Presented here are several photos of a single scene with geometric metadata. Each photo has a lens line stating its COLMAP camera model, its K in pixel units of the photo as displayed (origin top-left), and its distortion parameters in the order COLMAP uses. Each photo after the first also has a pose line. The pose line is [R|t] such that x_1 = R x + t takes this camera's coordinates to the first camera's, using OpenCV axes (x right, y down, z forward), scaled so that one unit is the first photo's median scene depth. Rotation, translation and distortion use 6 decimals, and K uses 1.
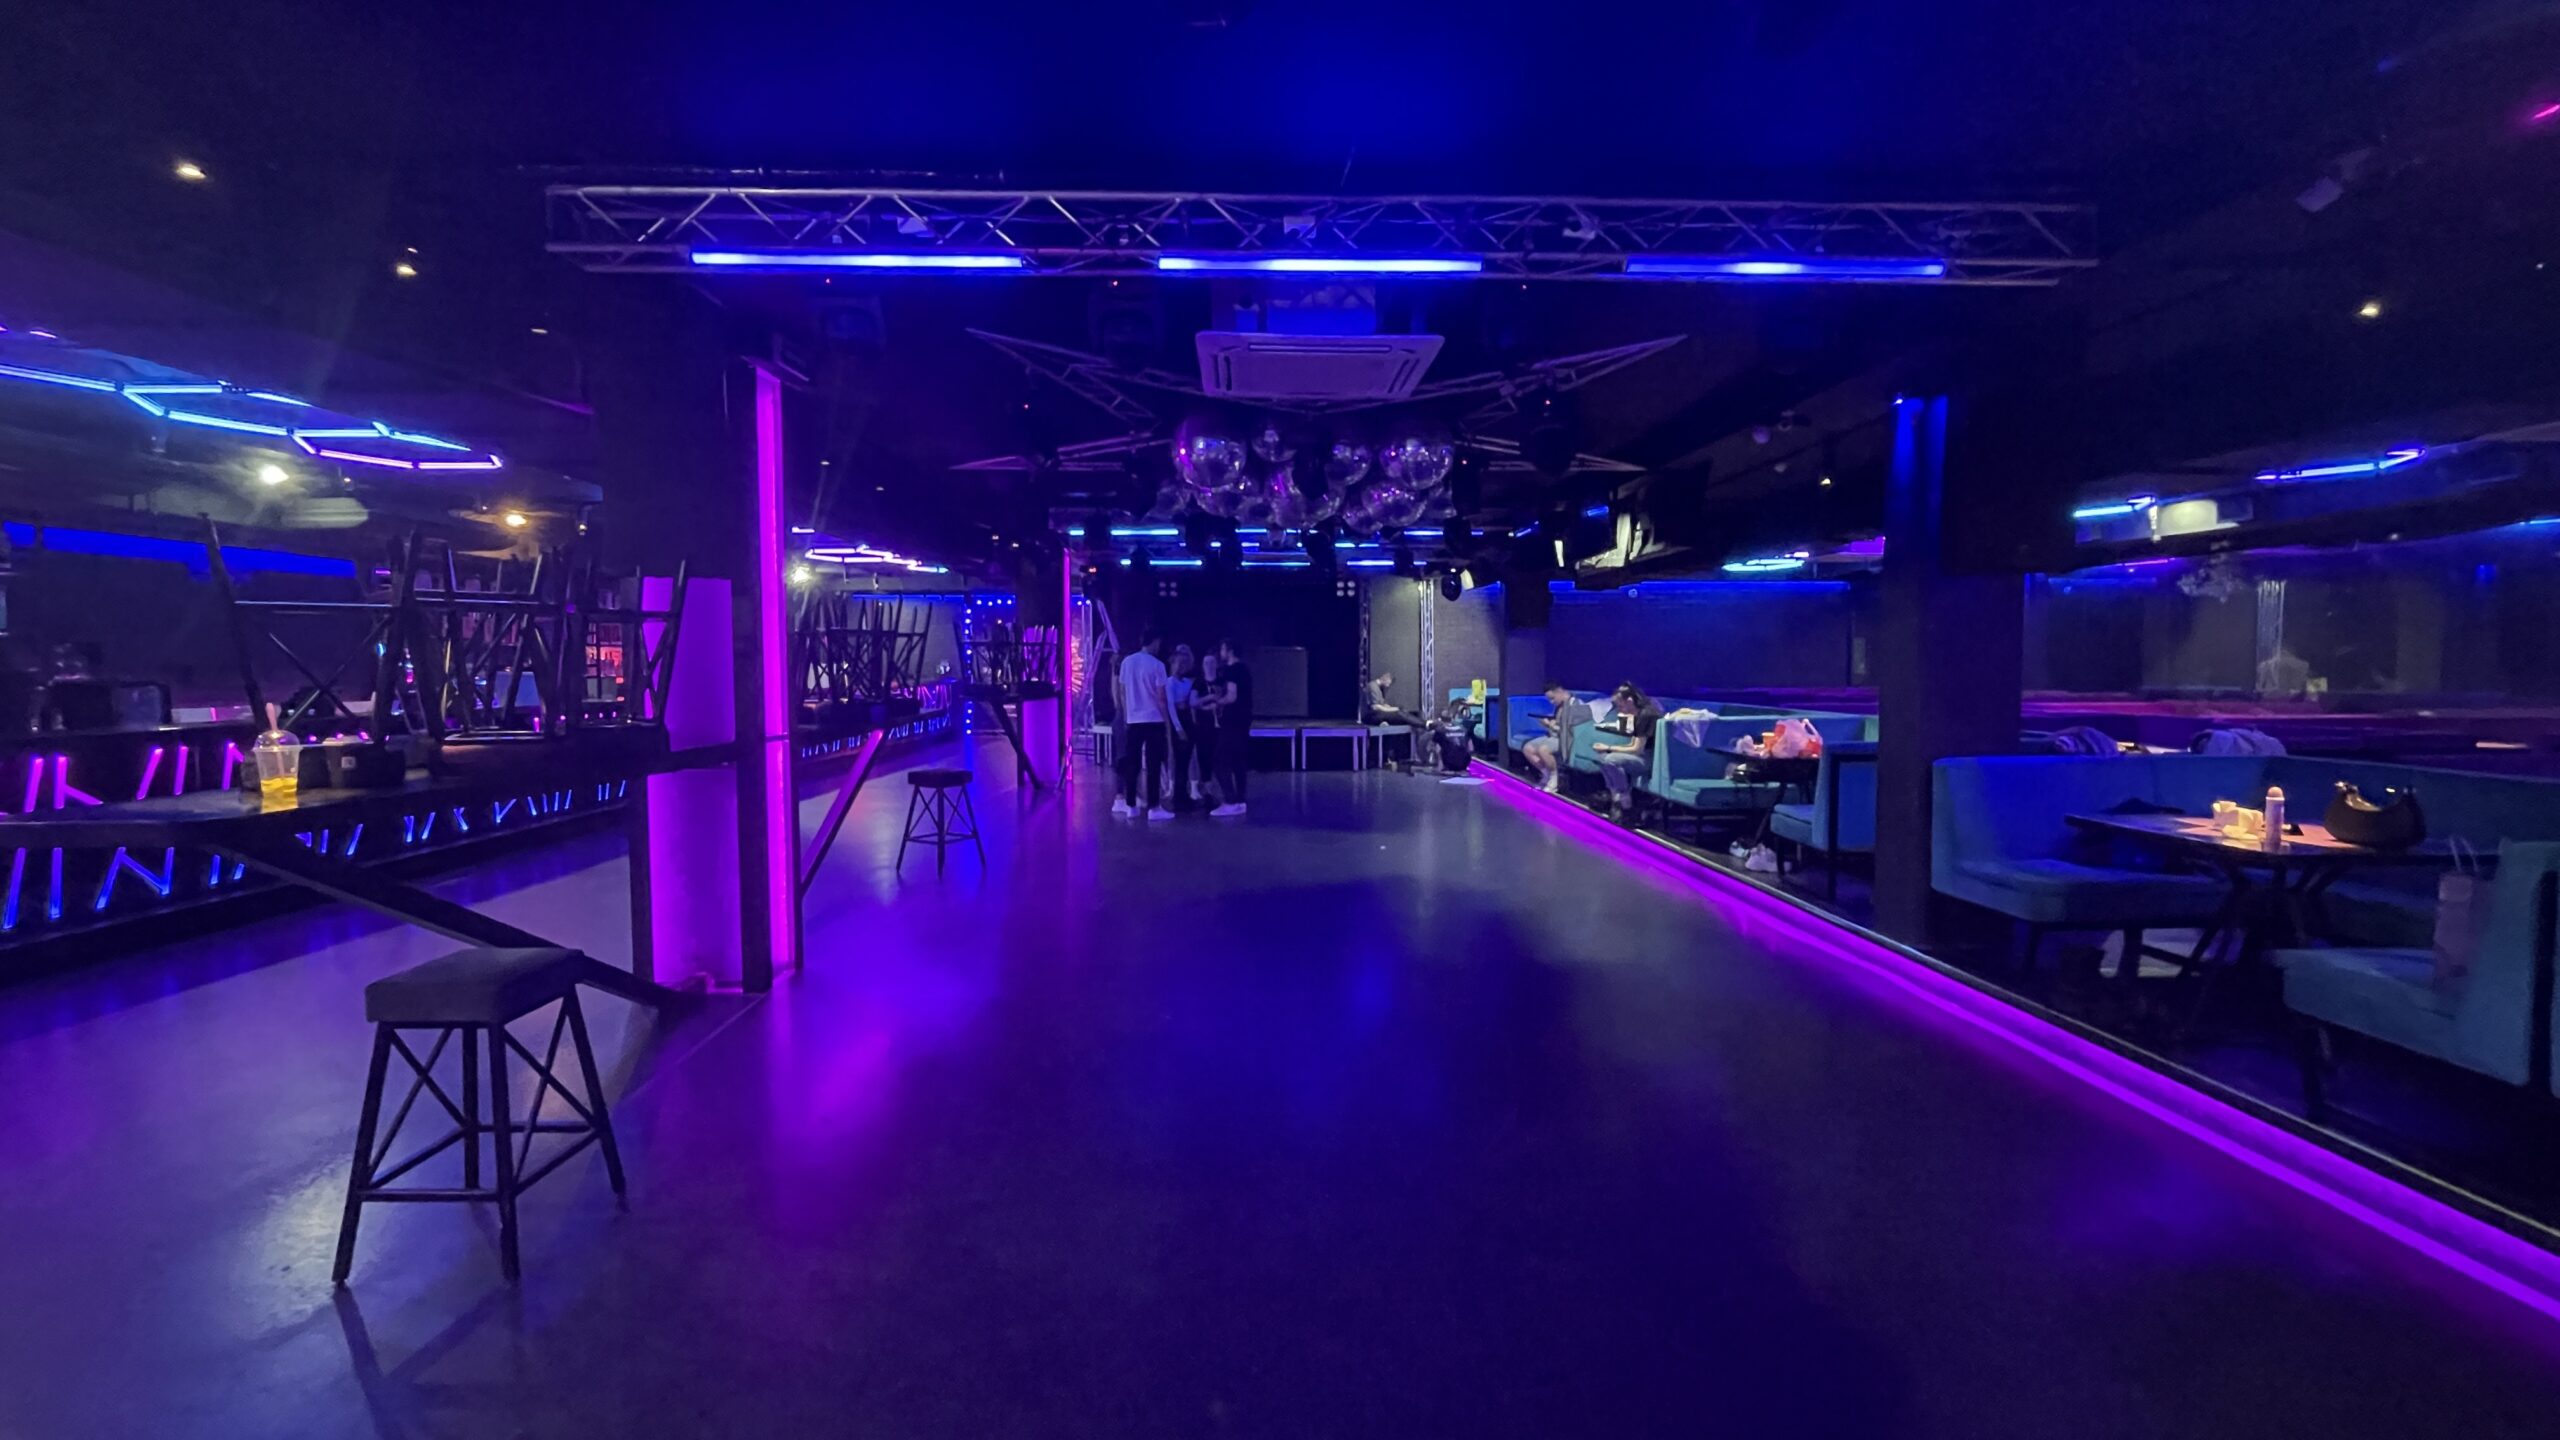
lens RADIAL K [[1058.1, 0, 1268.8], [0, 1058.1, 703.6], [0, 0, 1]] dist [0.001975, -0.000394]
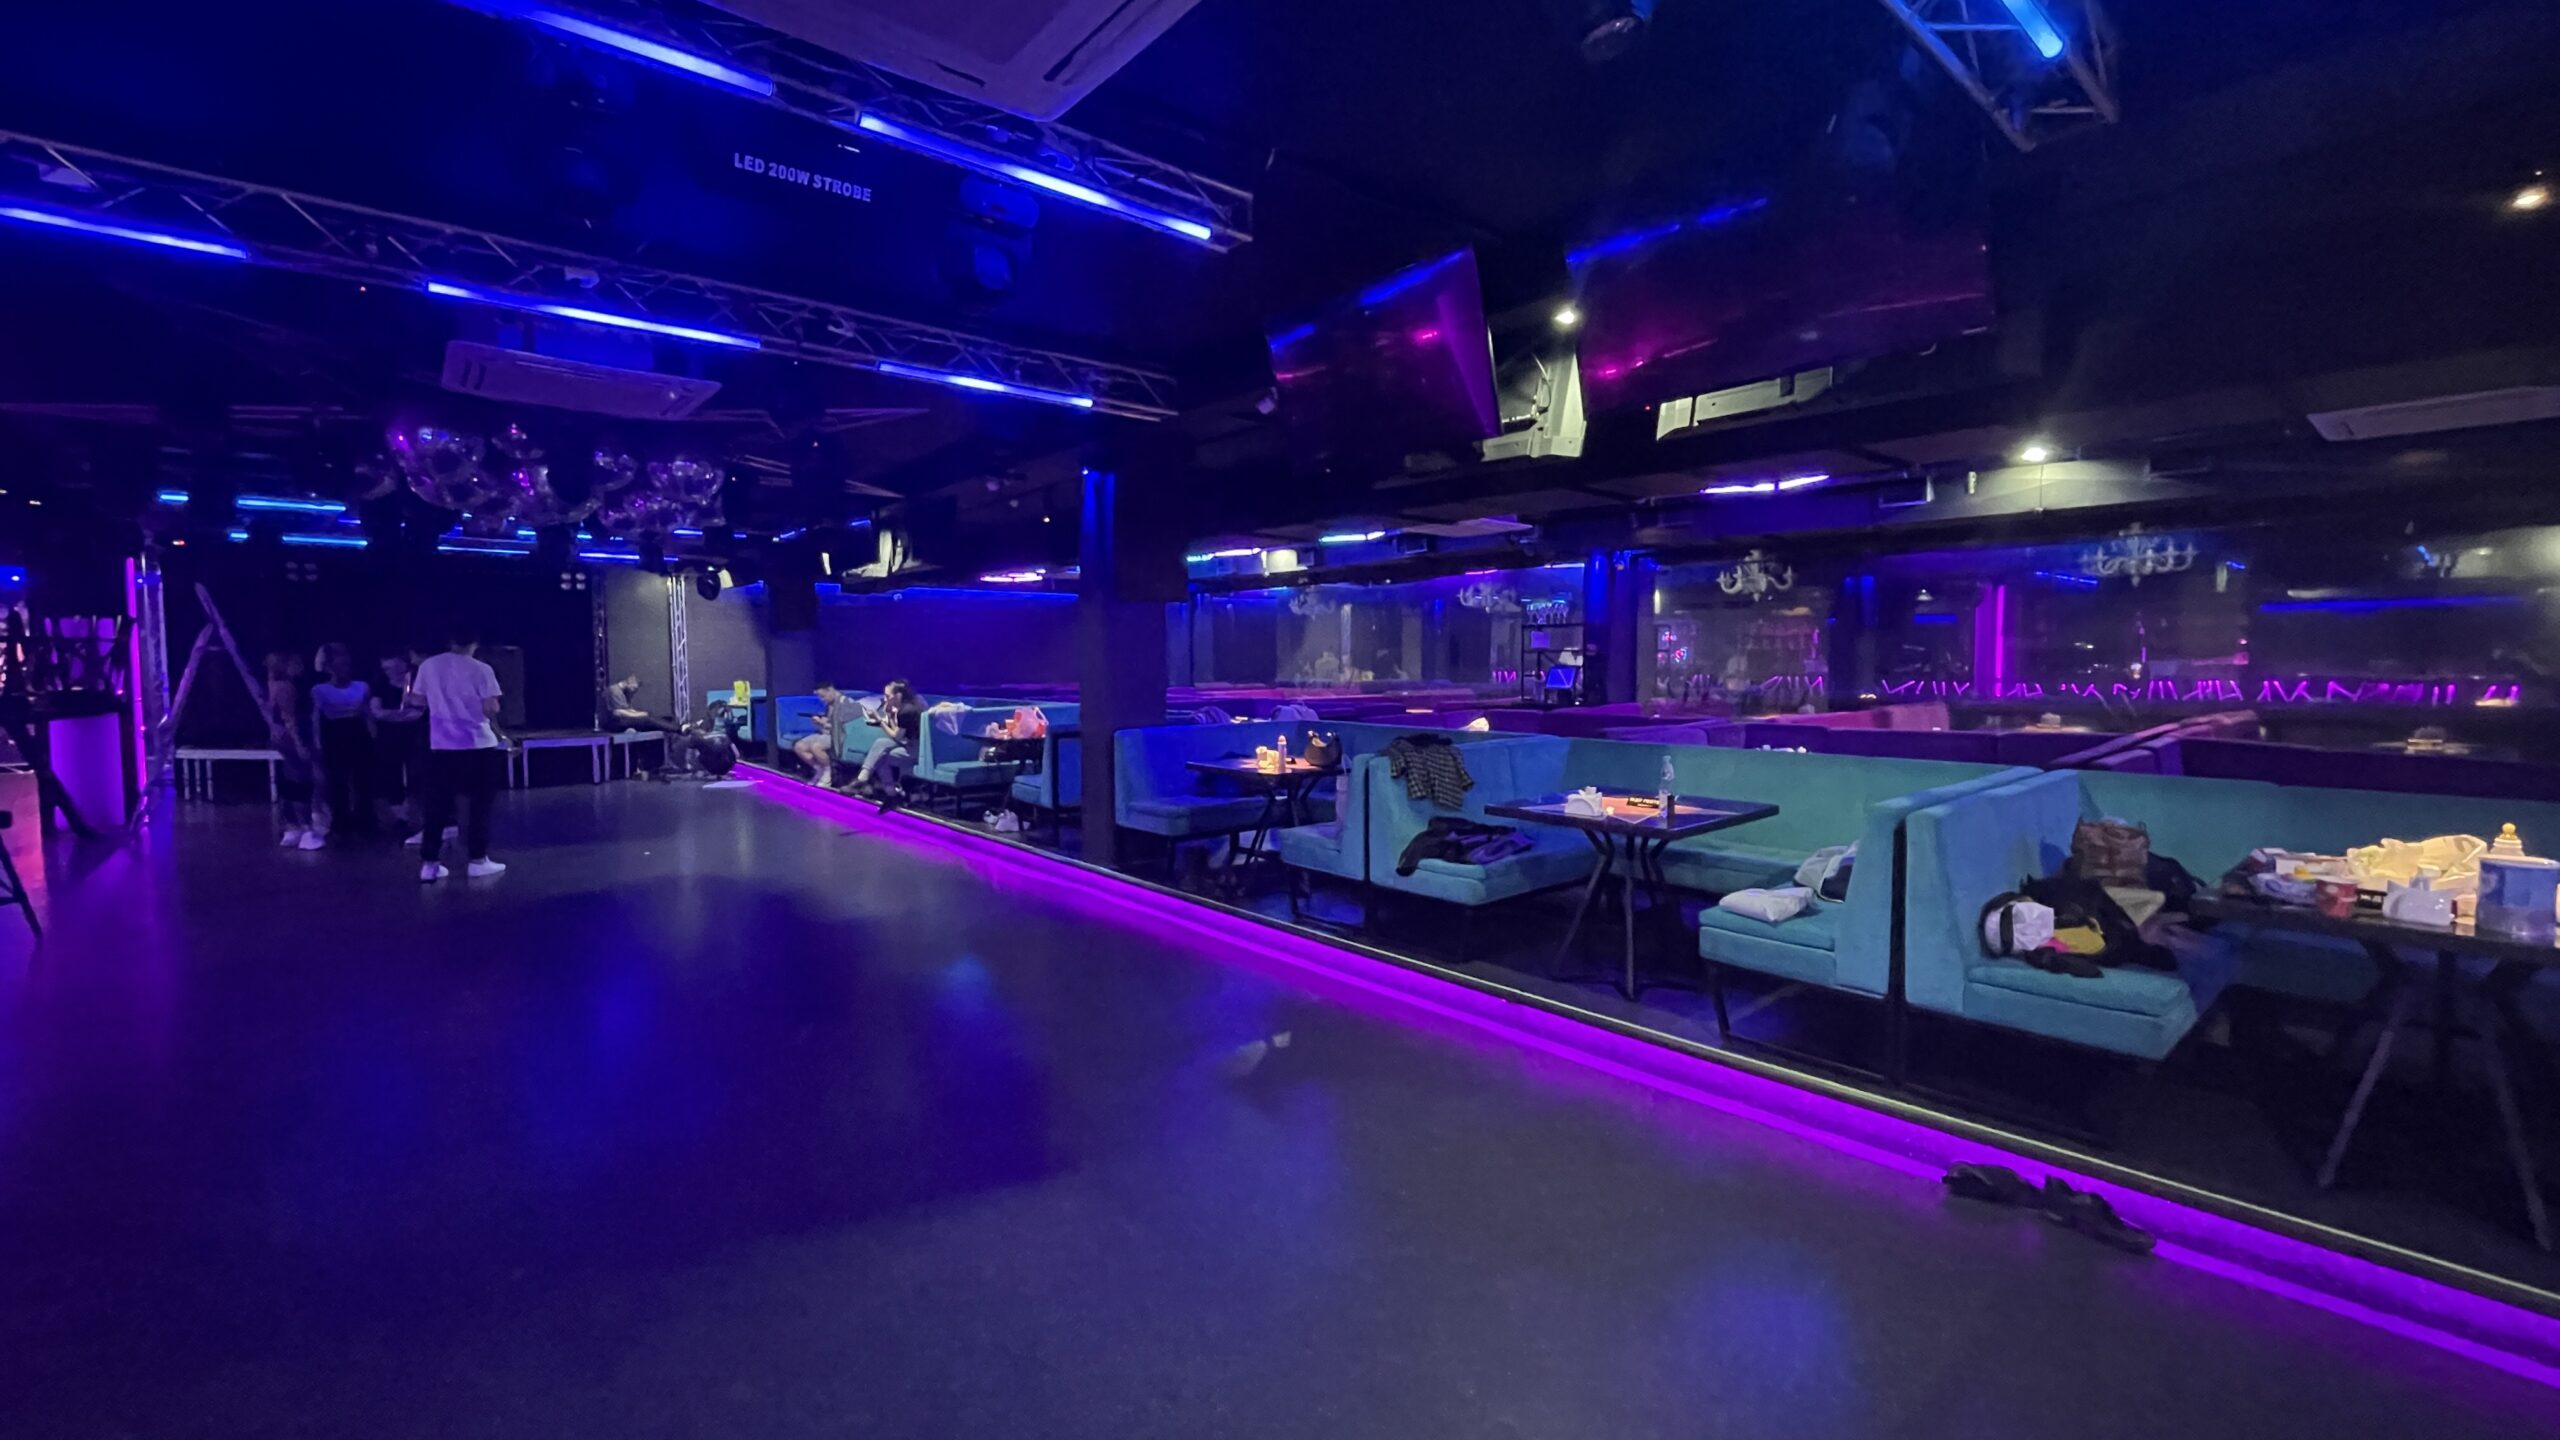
lens RADIAL K [[1058.1, 0, 1280.6], [0, 1058.1, 711.7], [0, 0, 1]] dist [0.001975, -0.000394]
pose [[0.780721, -0.031867, 0.624066, -0.056465], [0.027190, 0.999485, 0.017022, 0.006455], [-0.624287, 0.003679, 0.781186, -0.177004]]
